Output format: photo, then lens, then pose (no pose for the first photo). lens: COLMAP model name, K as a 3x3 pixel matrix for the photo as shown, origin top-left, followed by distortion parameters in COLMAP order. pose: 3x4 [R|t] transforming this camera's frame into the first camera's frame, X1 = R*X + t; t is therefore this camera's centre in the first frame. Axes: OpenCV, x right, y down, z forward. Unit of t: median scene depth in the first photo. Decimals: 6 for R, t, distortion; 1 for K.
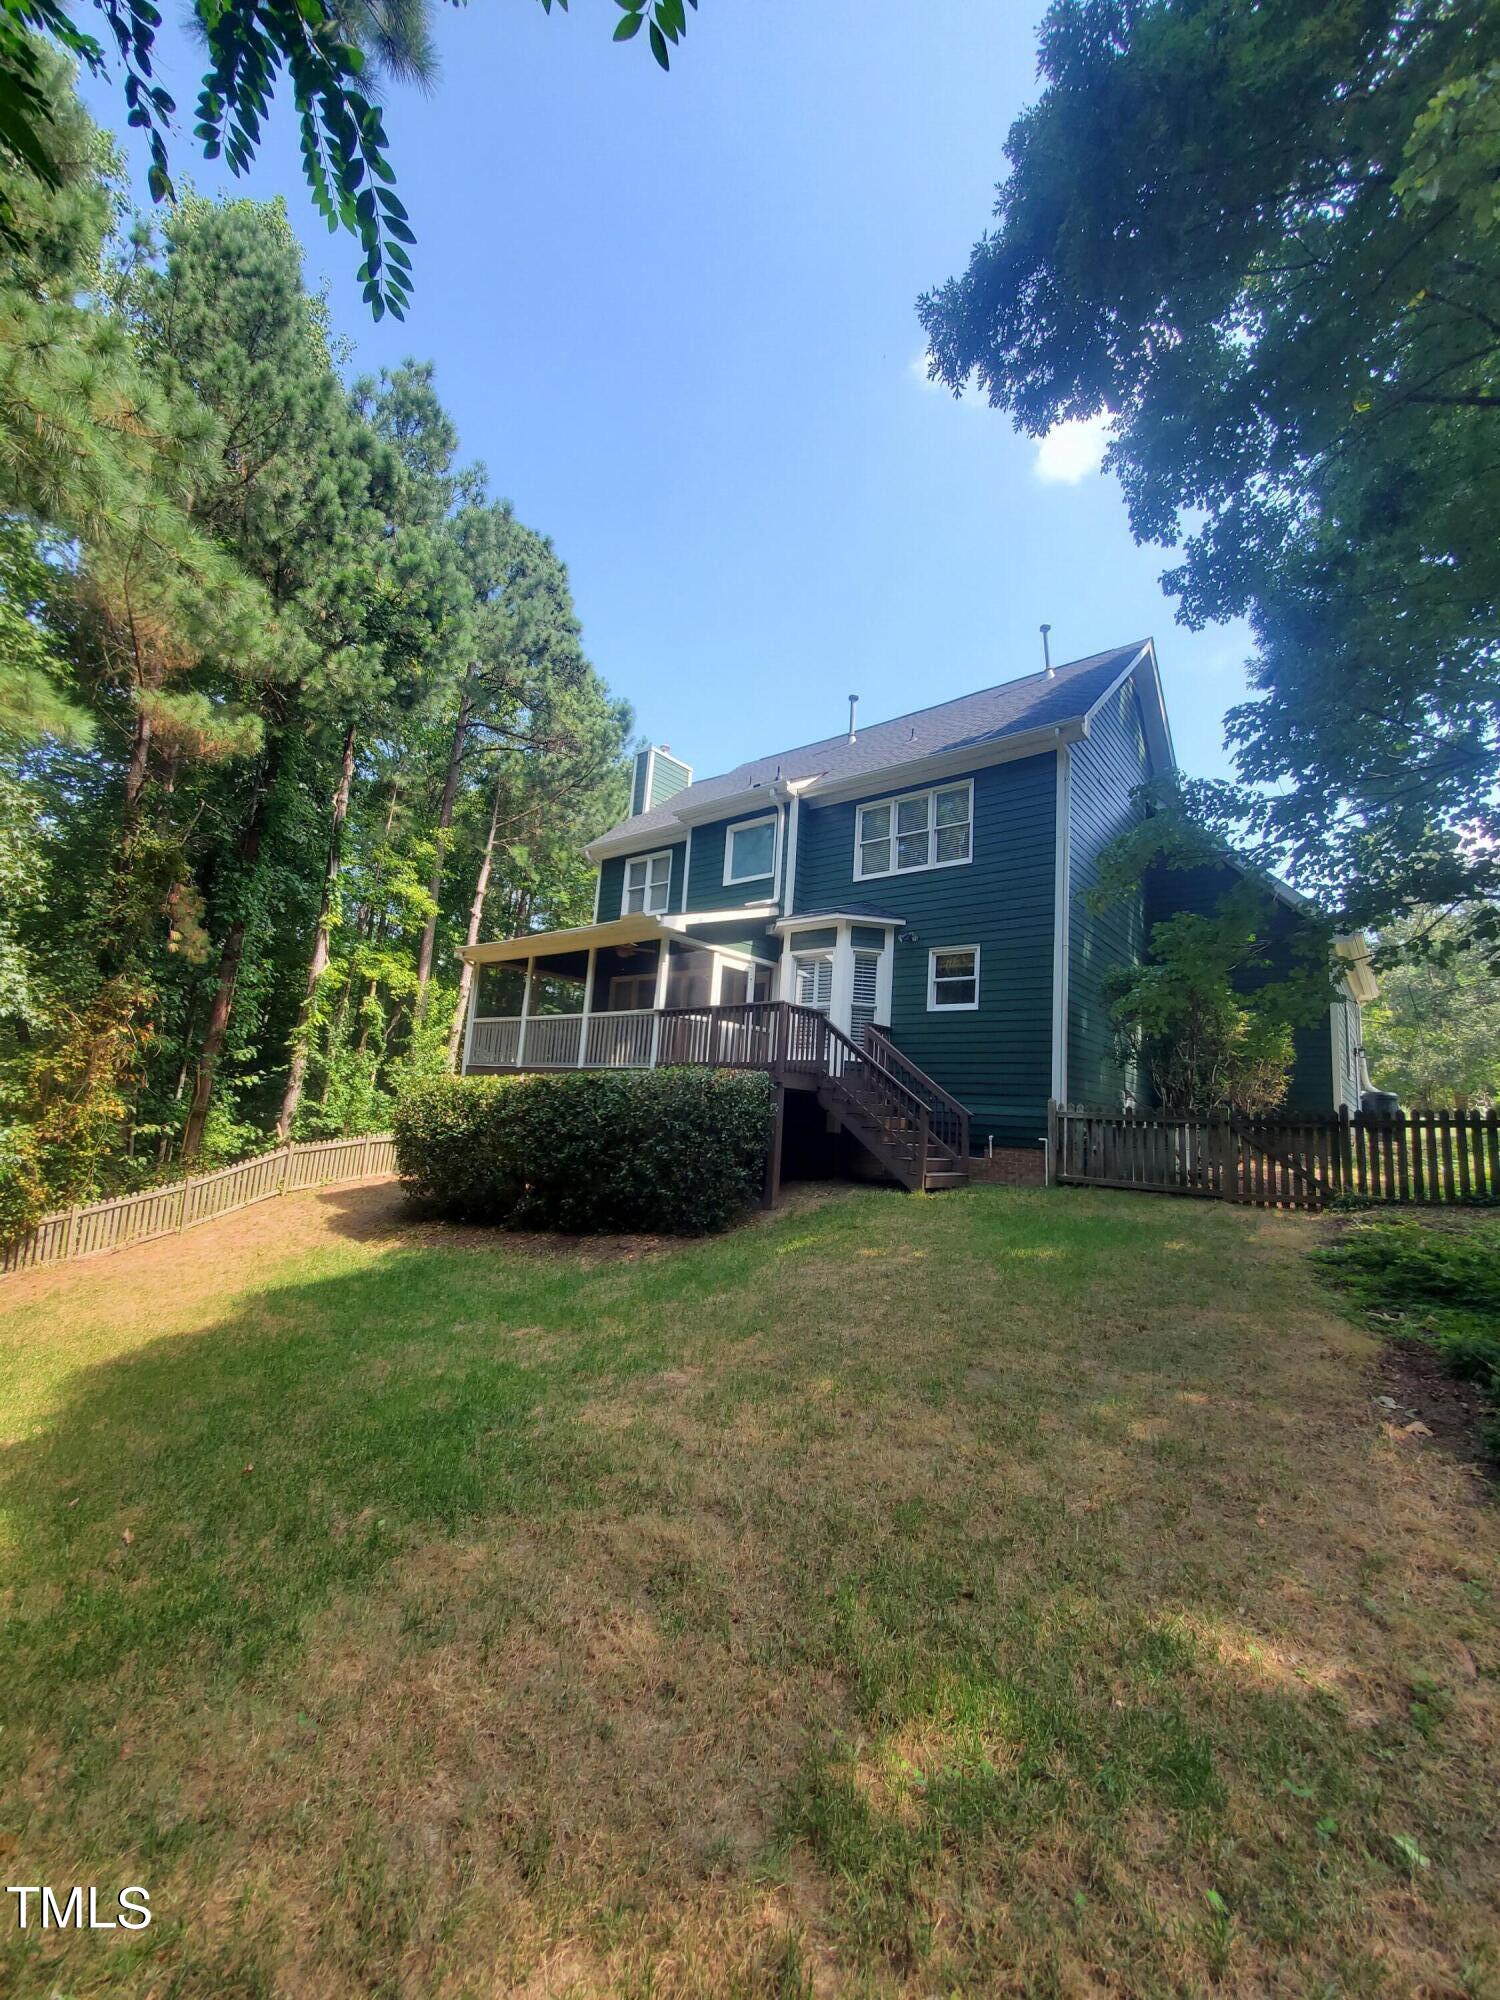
lens RADIAL K [[798.0, 0, 751.2], [0, 798.0, 998.4], [0, 0, 1]] dist [0.001507, 0.000066]
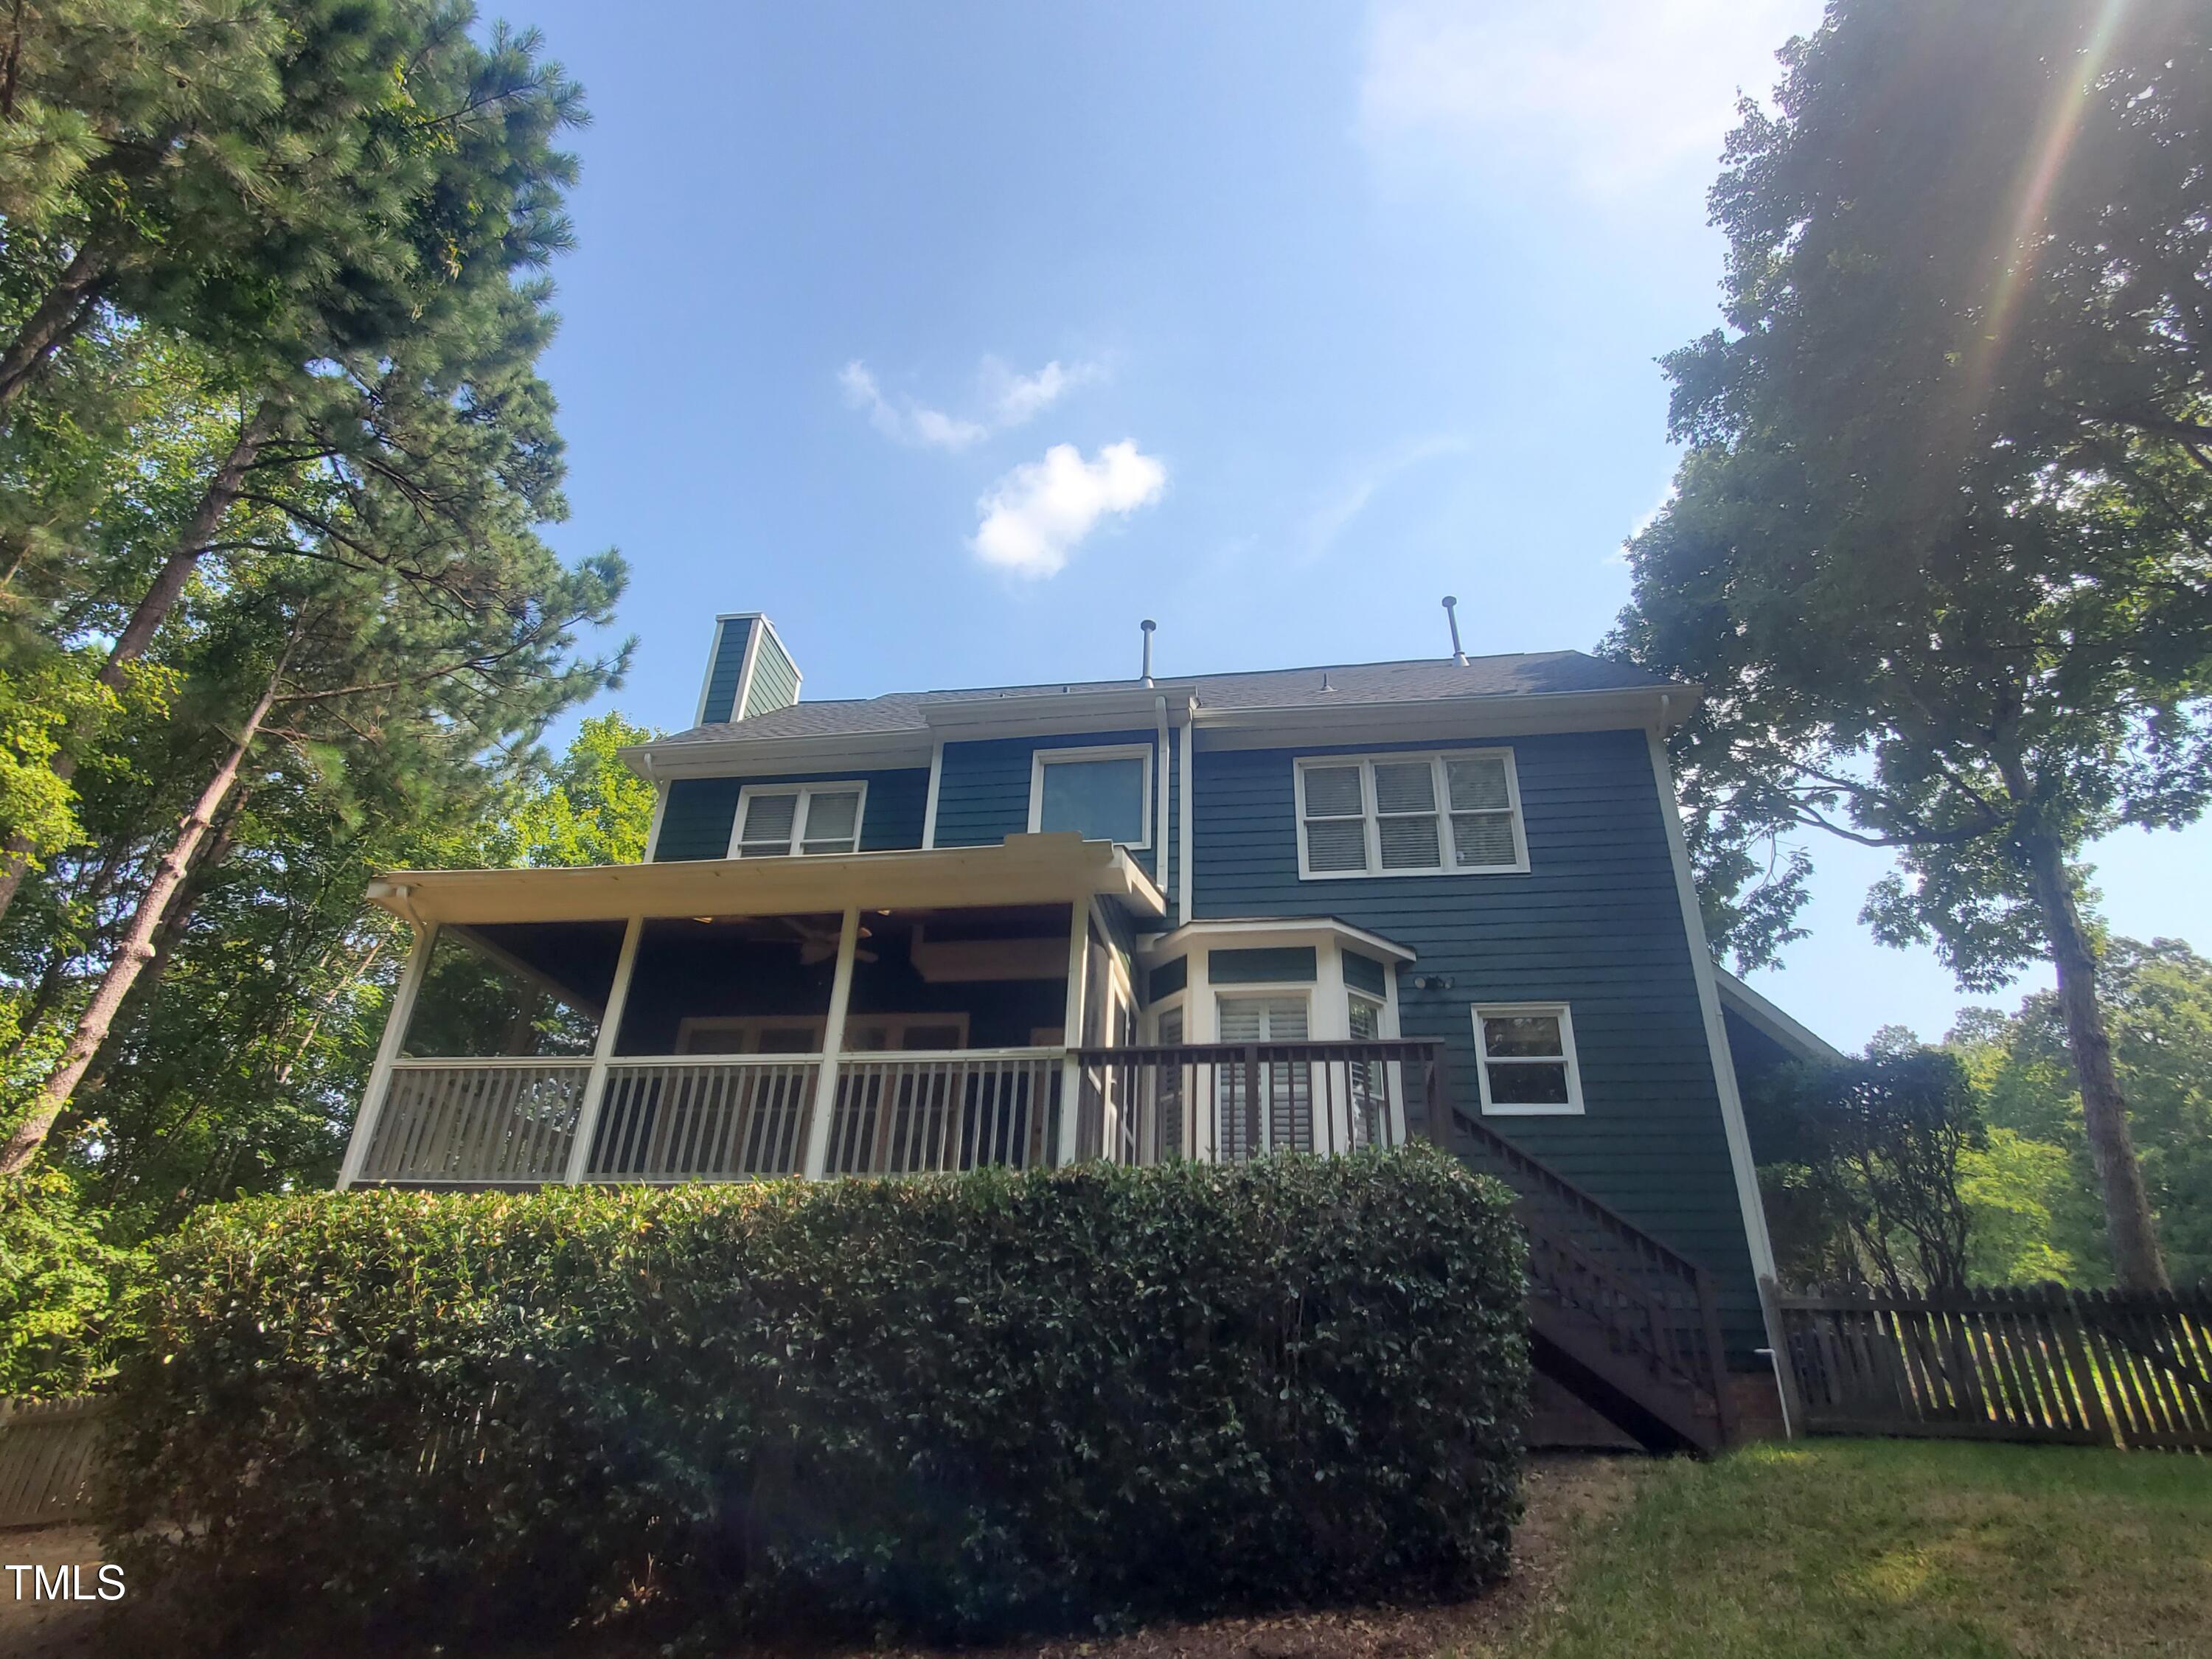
lens RADIAL K [[1203.1, 0, 1108.2], [0, 1203.1, 828.5], [0, 0, 1]] dist [-0.001616, -0.001808]
pose [[0.857340, 0.206928, 0.471327, -0.400727], [-0.052272, 0.945906, -0.320202, 0.100217], [-0.512090, 0.249884, 0.821780, 0.364322]]
